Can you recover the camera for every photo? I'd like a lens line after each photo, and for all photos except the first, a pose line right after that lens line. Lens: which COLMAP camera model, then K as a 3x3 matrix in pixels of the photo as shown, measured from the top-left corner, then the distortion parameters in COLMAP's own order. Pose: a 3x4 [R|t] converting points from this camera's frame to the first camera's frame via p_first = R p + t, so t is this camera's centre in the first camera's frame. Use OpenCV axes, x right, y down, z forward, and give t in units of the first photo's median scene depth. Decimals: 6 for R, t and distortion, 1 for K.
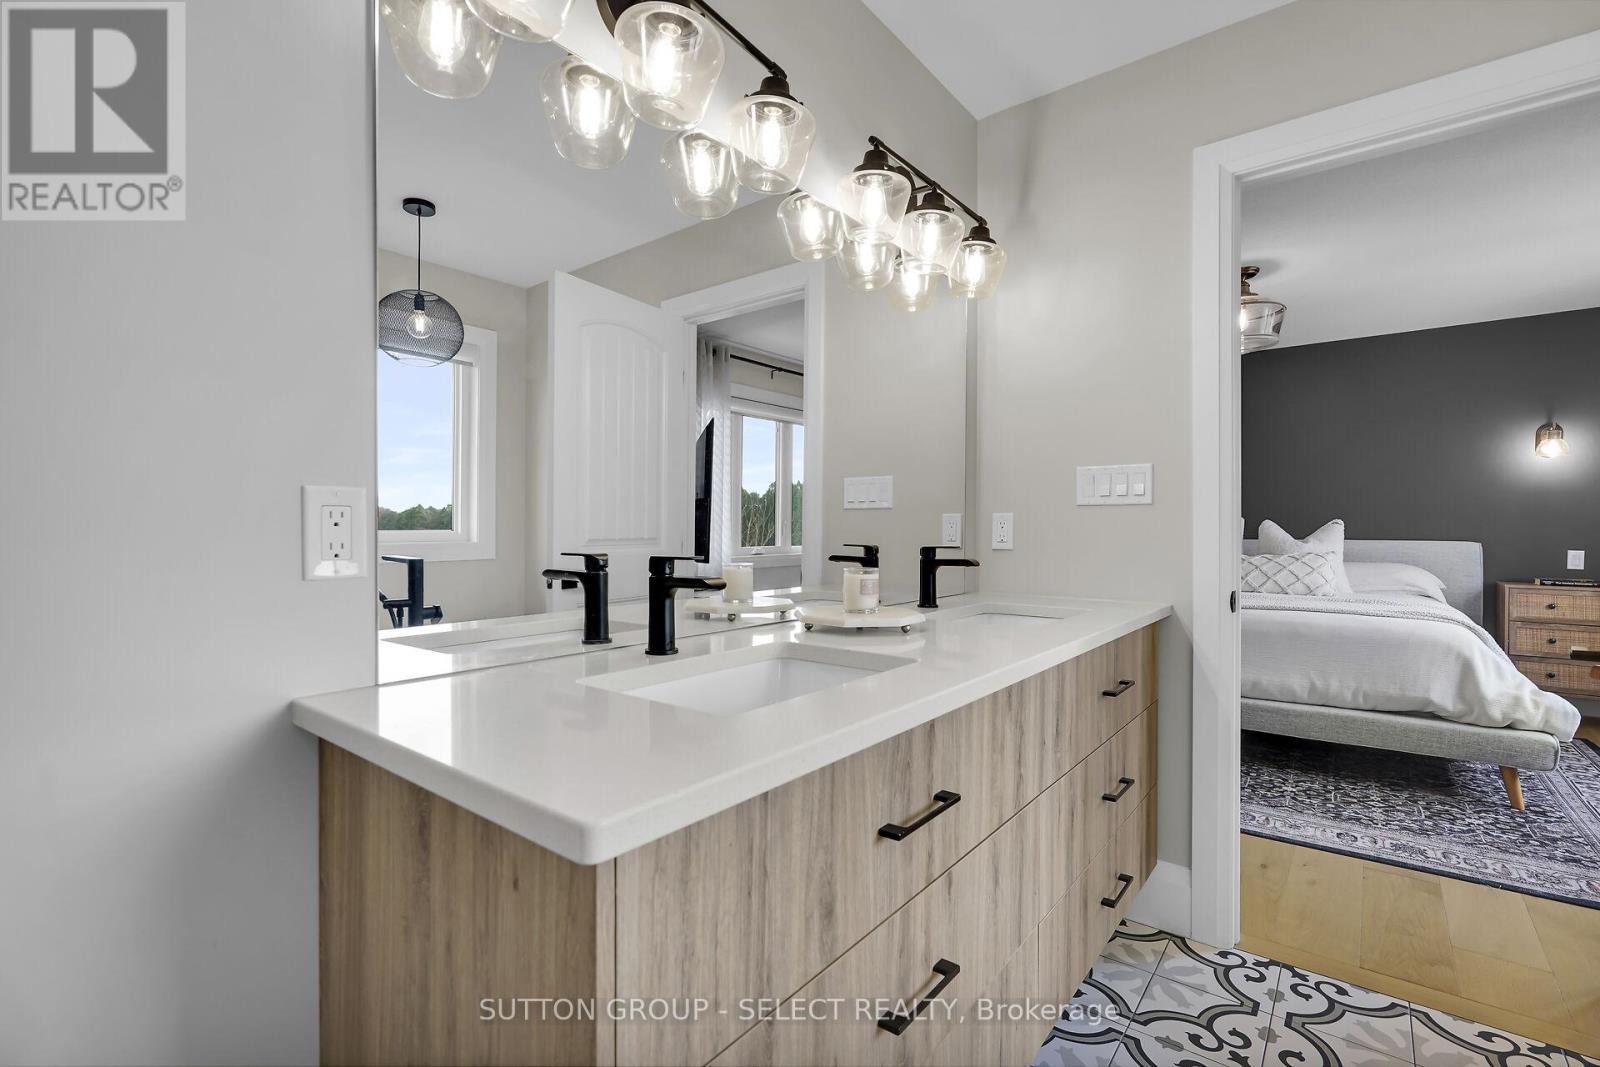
lens RADIAL K [[724.6, 0, 797.6], [0, 724.6, 532.4], [0, 0, 1]] dist [-0.002838, 0.000620]
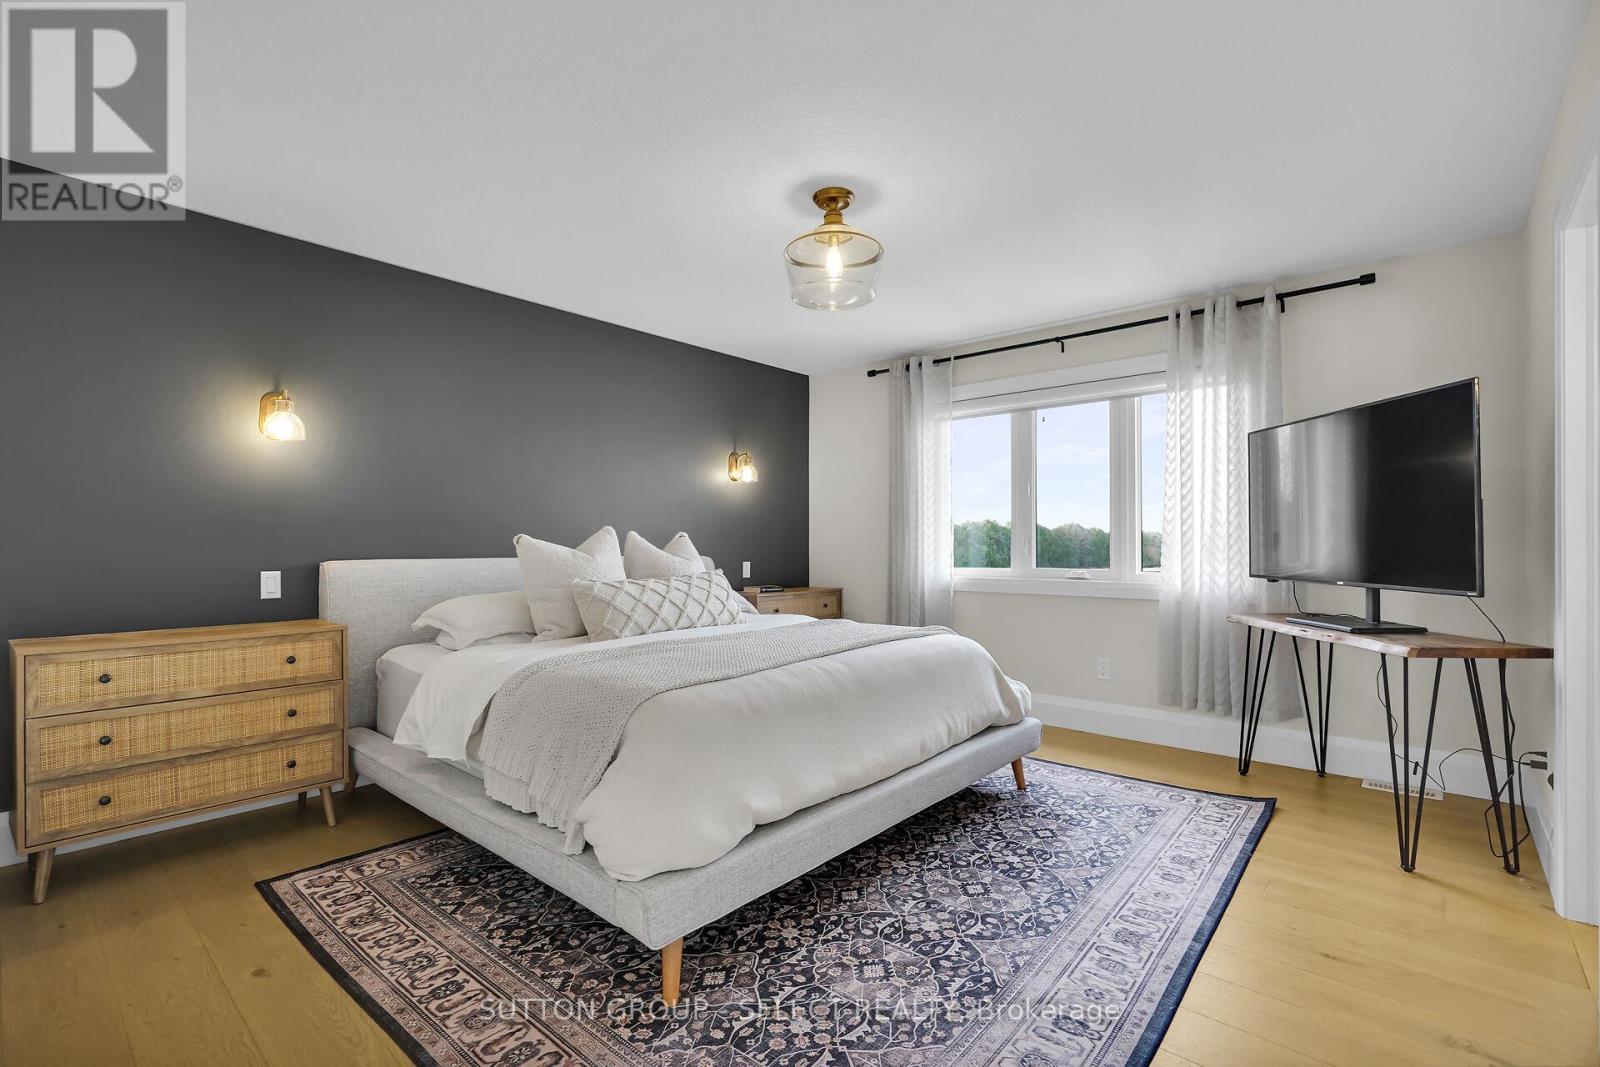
lens RADIAL K [[724.6, 0, 797.6], [0, 724.6, 532.4], [0, 0, 1]] dist [-0.002838, 0.000620]
pose [[0.047365, 0.009263, 0.998835, -0.177336], [-0.002392, 0.999955, -0.009160, -0.016344], [-0.998875, -0.001955, 0.047385, 1.231898]]
